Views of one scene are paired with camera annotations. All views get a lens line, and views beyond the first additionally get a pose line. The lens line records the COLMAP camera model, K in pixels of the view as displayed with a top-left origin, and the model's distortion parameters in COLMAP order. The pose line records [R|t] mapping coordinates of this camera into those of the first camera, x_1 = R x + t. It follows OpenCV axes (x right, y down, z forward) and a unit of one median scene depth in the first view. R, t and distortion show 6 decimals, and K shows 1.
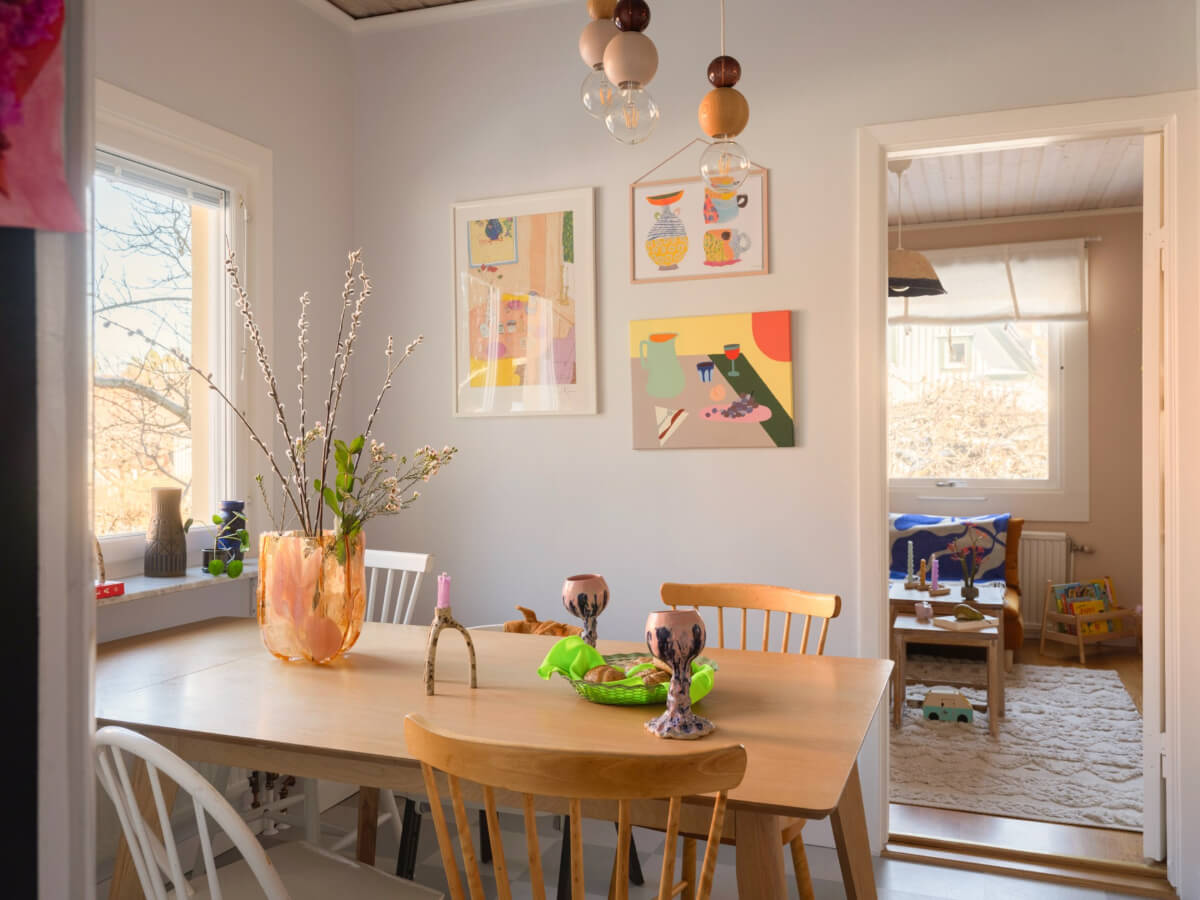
lens RADIAL K [[960.7, 0, 617.5], [0, 960.7, 447.8], [0, 0, 1]] dist [0.009976, 0.001262]
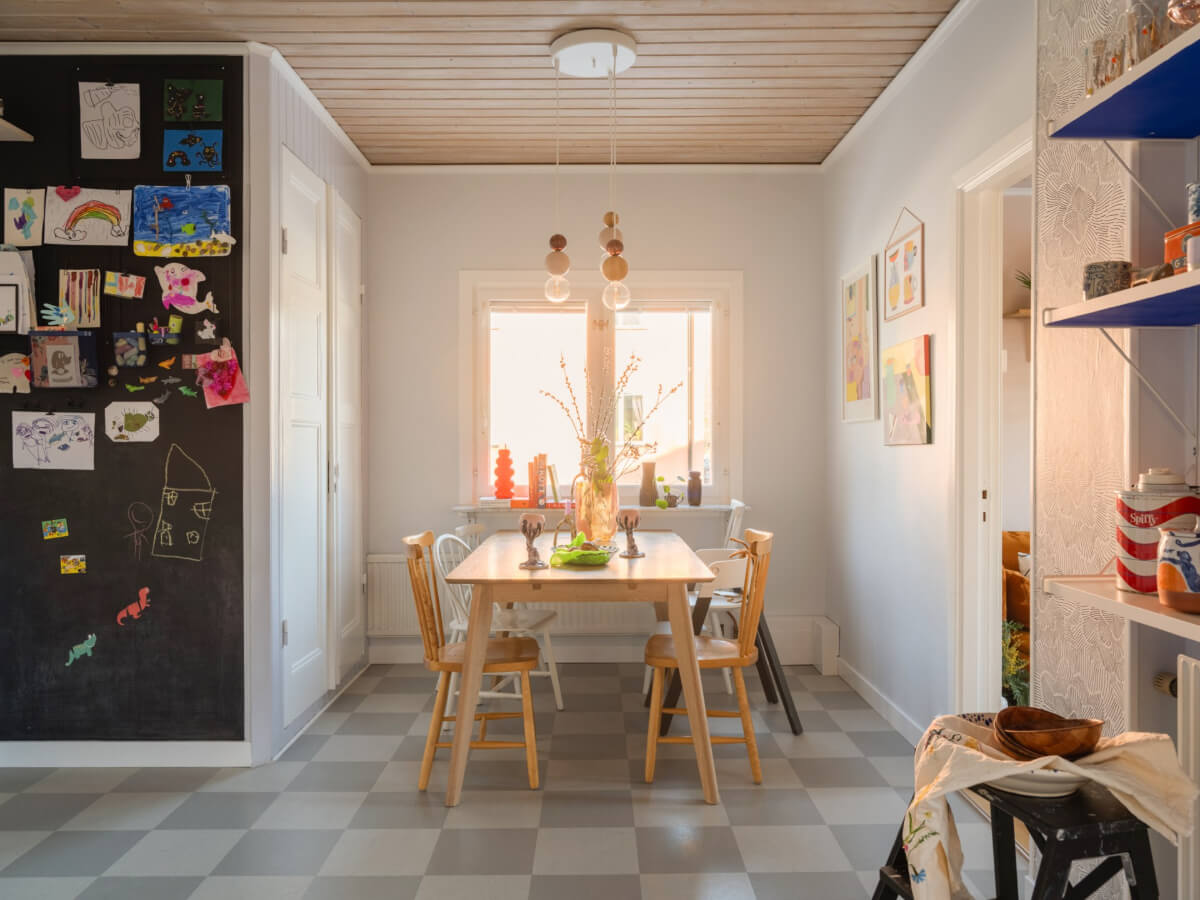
lens RADIAL K [[906.8, 0, 600.0], [0, 906.8, 450.0], [0, 0, 1]] dist [0.001508, -0.001077]
pose [[0.361476, 0.012488, -0.932298, 0.801509], [-0.011336, 0.999895, 0.008998, -0.000428], [0.932312, 0.007316, 0.361580, 0.133758]]
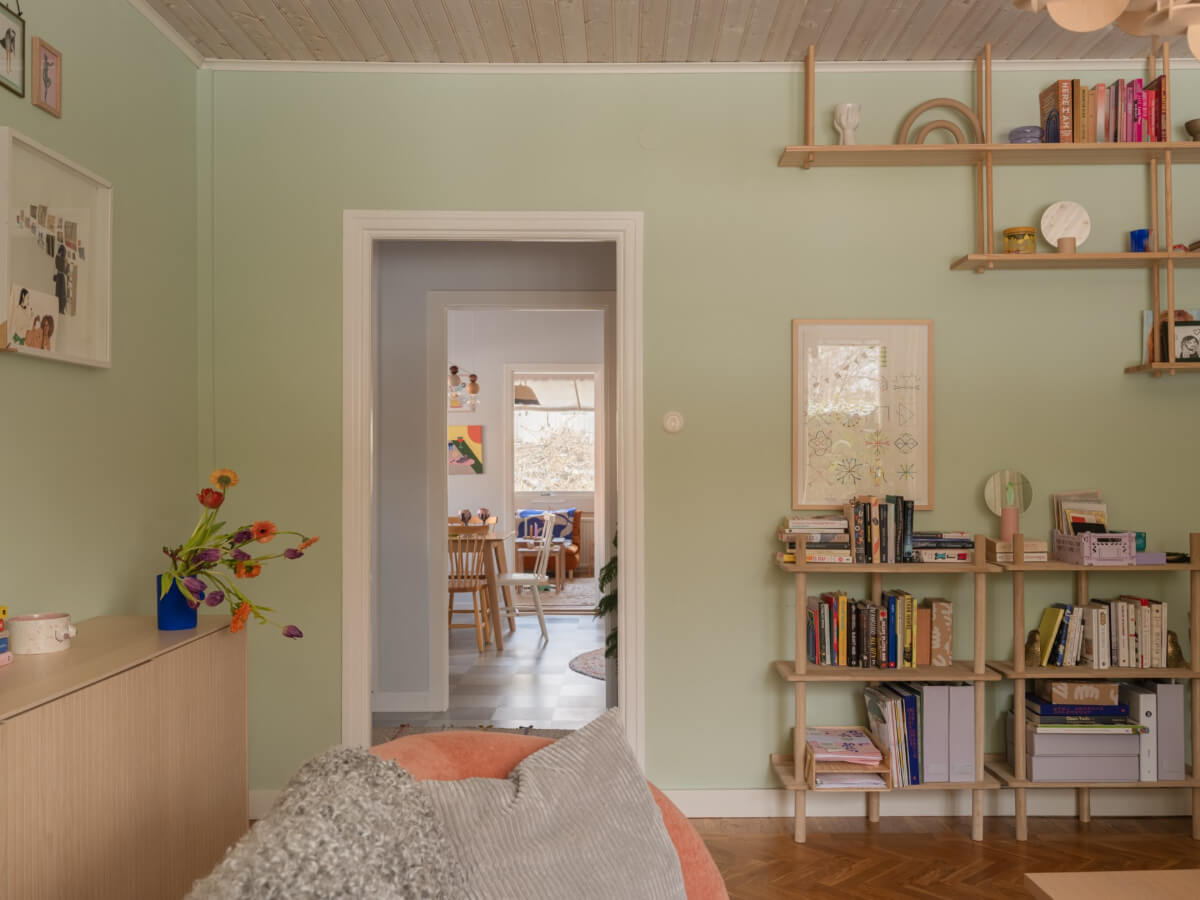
lens RADIAL K [[951.4, 0, 600.0], [0, 951.4, 450.0], [0, 0, 1]] dist [0.001170, 0.001901]
pose [[0.936753, 0.006100, 0.349938, -0.336395], [0.004527, 0.999553, -0.029542, 0.009910], [-0.349961, 0.029258, 0.936307, -1.242839]]
